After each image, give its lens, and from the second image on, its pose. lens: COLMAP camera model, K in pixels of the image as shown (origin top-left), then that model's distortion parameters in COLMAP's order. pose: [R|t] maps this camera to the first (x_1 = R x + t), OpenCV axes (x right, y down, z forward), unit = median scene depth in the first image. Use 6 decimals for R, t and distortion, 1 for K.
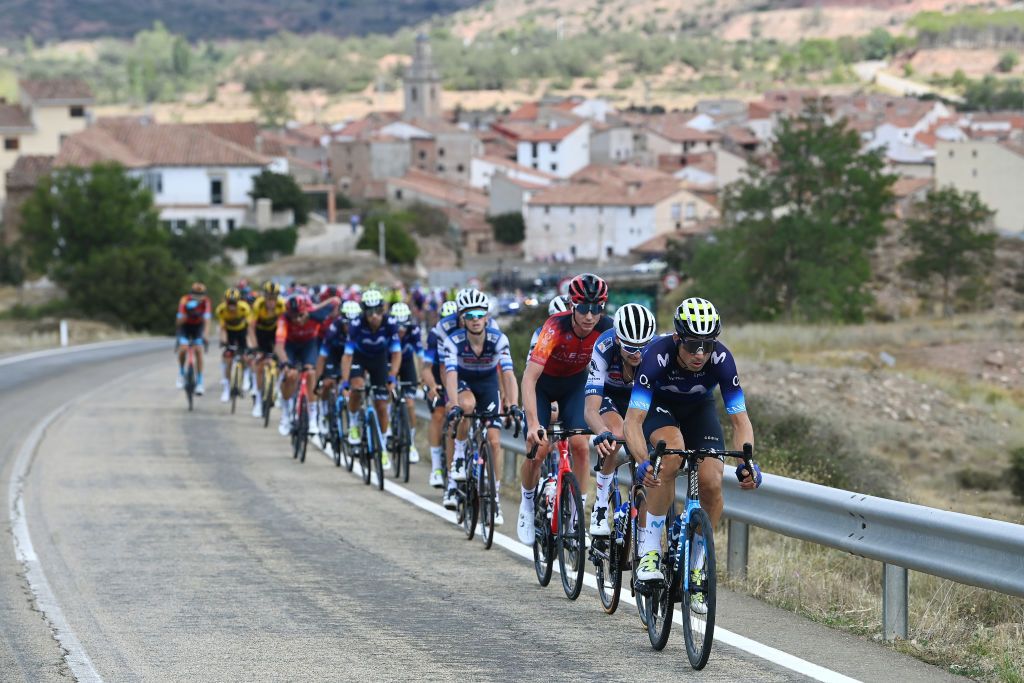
lens RADIAL K [[3834.2, 0, 512.0], [0, 3834.2, 341.1], [0, 0, 1]] dist [0.011209, 0.000000]
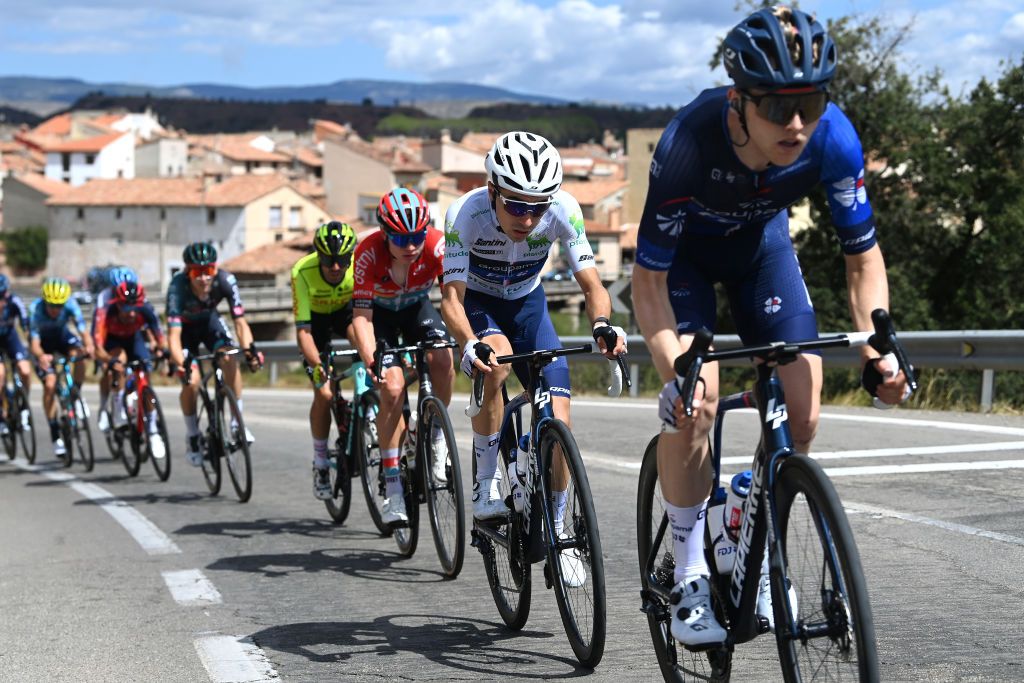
lens RADIAL K [[2538.9, 0, 512.1], [0, 2538.9, 341.5], [0, 0, 1]] dist [0.060159, 0.000000]
pose [[0.984804, -0.007958, 0.173485, 0.005247], [0.009853, 0.999901, -0.010062, -0.005992], [-0.173388, 0.011618, 0.984785, 0.458779]]
